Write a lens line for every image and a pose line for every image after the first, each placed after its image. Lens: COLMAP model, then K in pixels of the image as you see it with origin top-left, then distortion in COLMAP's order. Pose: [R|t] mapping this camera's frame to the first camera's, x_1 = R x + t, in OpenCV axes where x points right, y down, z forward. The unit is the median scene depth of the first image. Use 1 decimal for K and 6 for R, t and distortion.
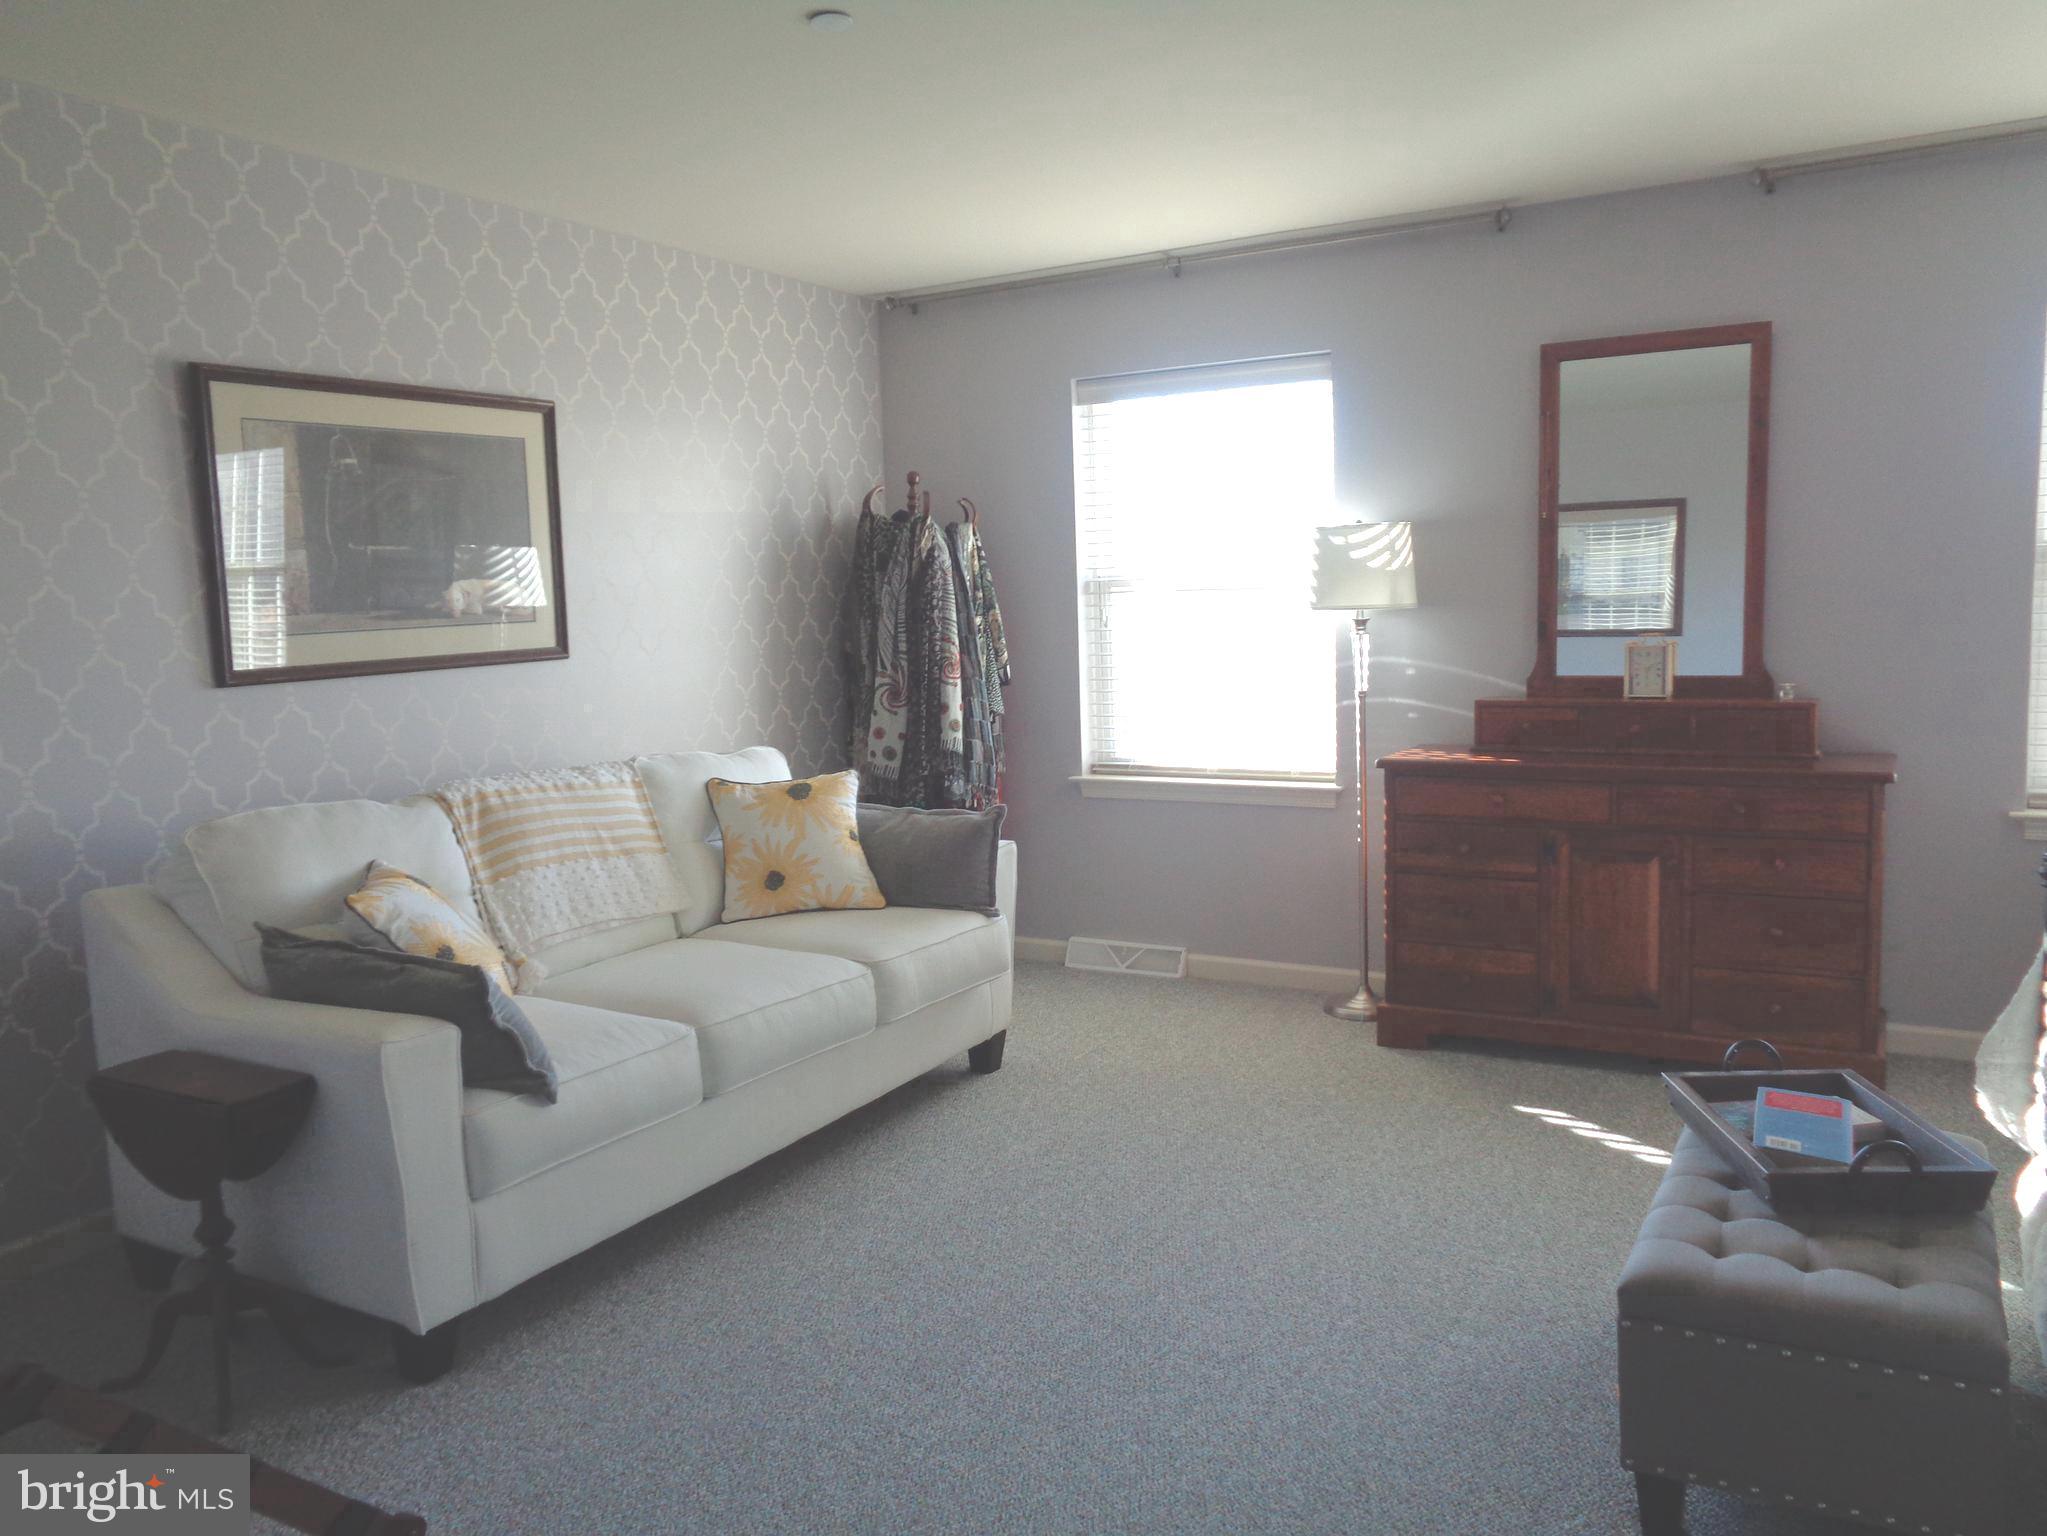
lens RADIAL K [[1546.7, 0, 1029.1], [0, 1546.7, 772.1], [0, 0, 1]] dist [-0.006421, -0.002293]
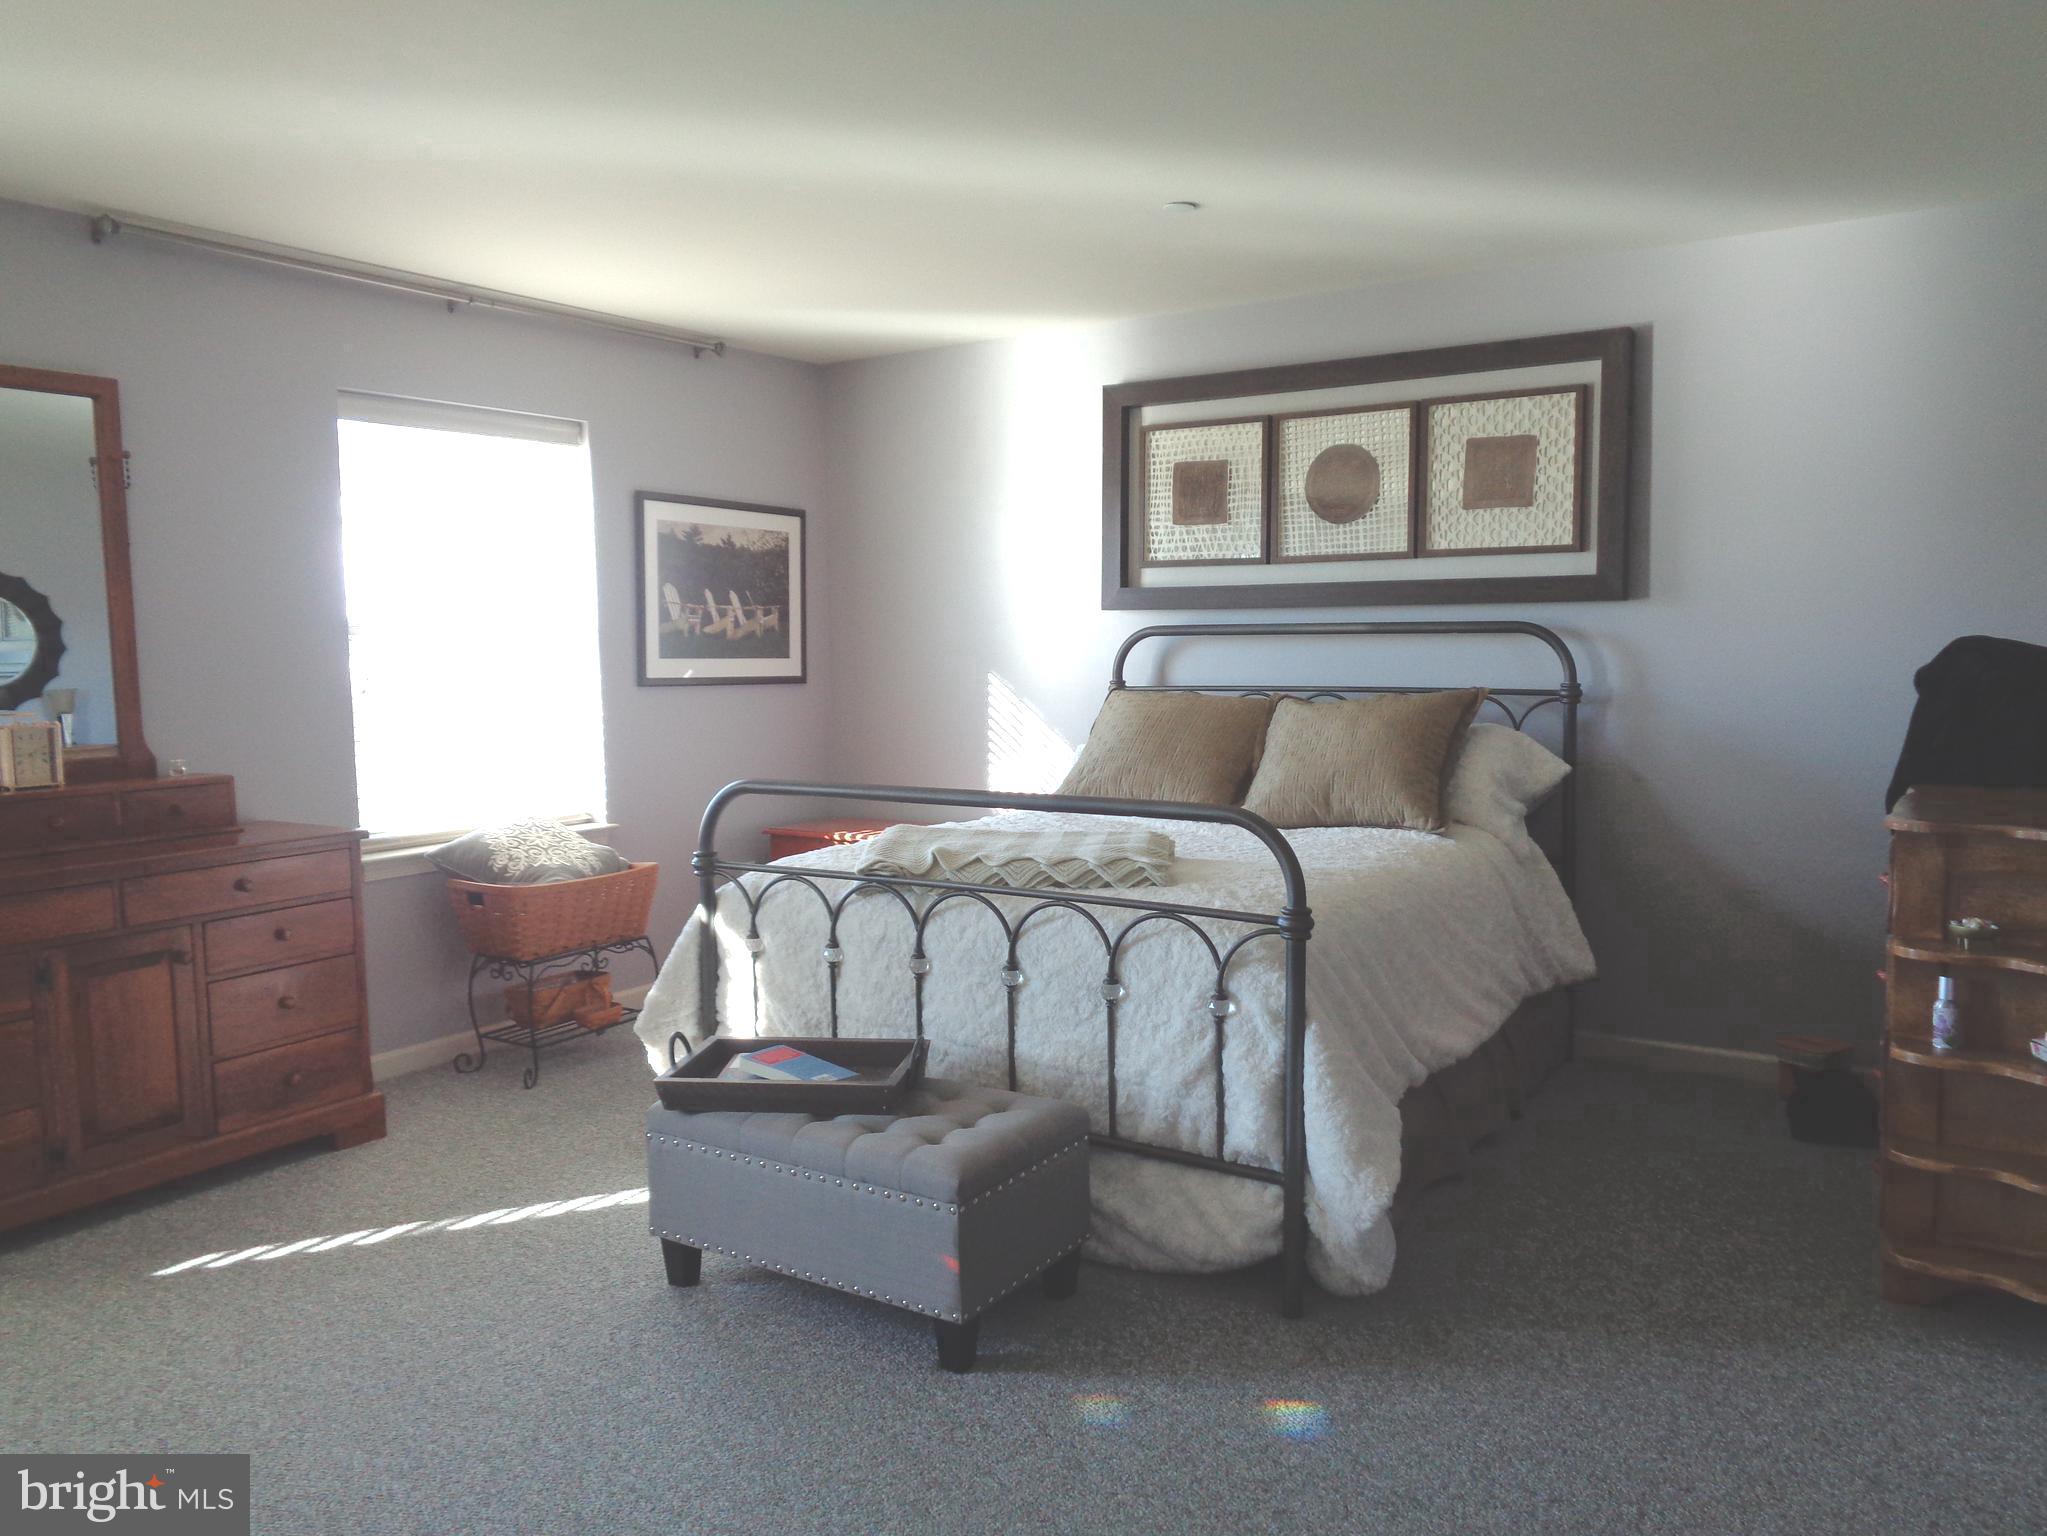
lens RADIAL K [[1546.7, 0, 1029.1], [0, 1546.7, 772.1], [0, 0, 1]] dist [-0.006421, -0.002293]
pose [[0.042085, -0.057656, 0.997449, -0.468113], [0.128601, 0.990342, 0.051819, -0.033000], [-0.990803, 0.126093, 0.049093, 0.448082]]
